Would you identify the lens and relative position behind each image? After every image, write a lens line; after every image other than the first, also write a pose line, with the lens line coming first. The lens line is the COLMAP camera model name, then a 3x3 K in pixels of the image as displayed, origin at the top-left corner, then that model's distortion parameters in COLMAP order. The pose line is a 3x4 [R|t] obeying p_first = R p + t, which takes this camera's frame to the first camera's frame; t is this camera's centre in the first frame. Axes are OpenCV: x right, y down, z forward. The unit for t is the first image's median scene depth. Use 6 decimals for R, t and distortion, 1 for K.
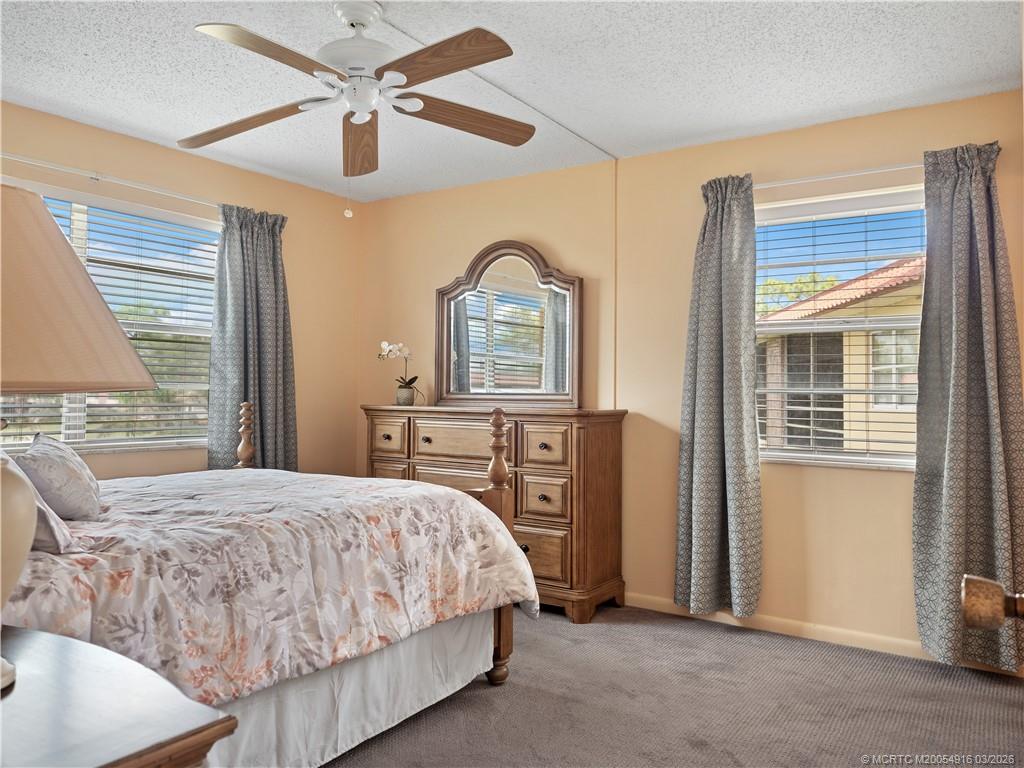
lens RADIAL K [[754.1, 0, 509.5], [0, 754.1, 365.1], [0, 0, 1]] dist [-0.005839, 0.001696]
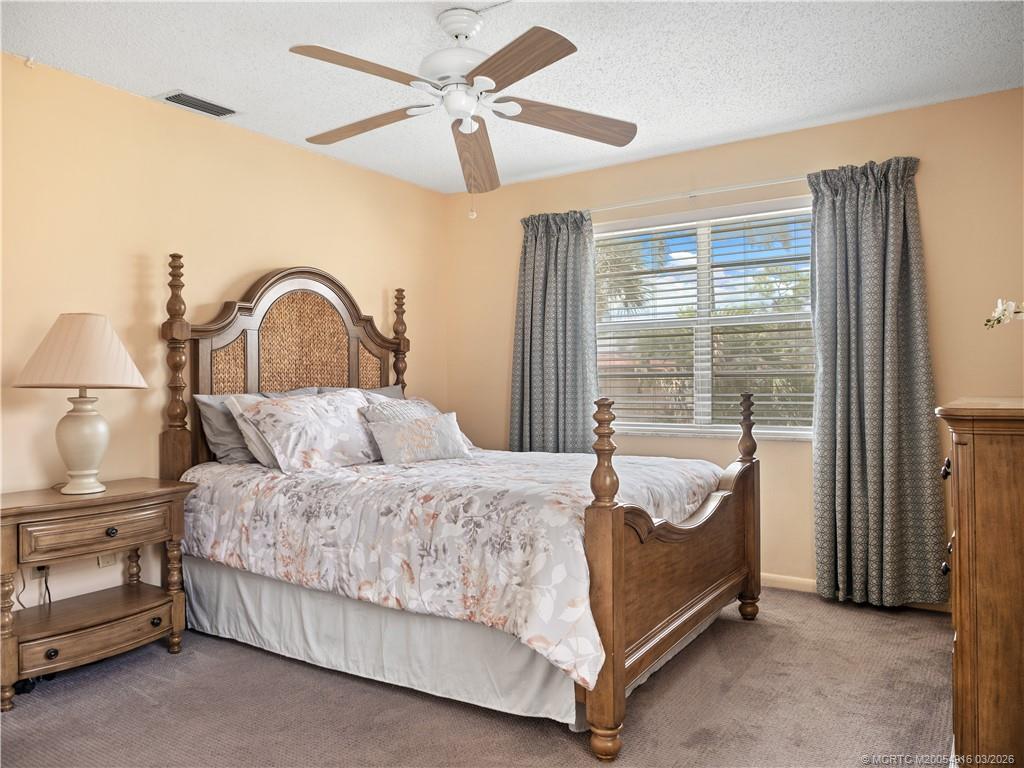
lens RADIAL K [[754.1, 0, 509.5], [0, 754.1, 365.1], [0, 0, 1]] dist [-0.005839, 0.001696]
pose [[0.022384, -0.034136, -0.999166, 0.956898], [0.048400, 0.998282, -0.033021, 0.053184], [0.998577, -0.047621, 0.023998, 1.129896]]
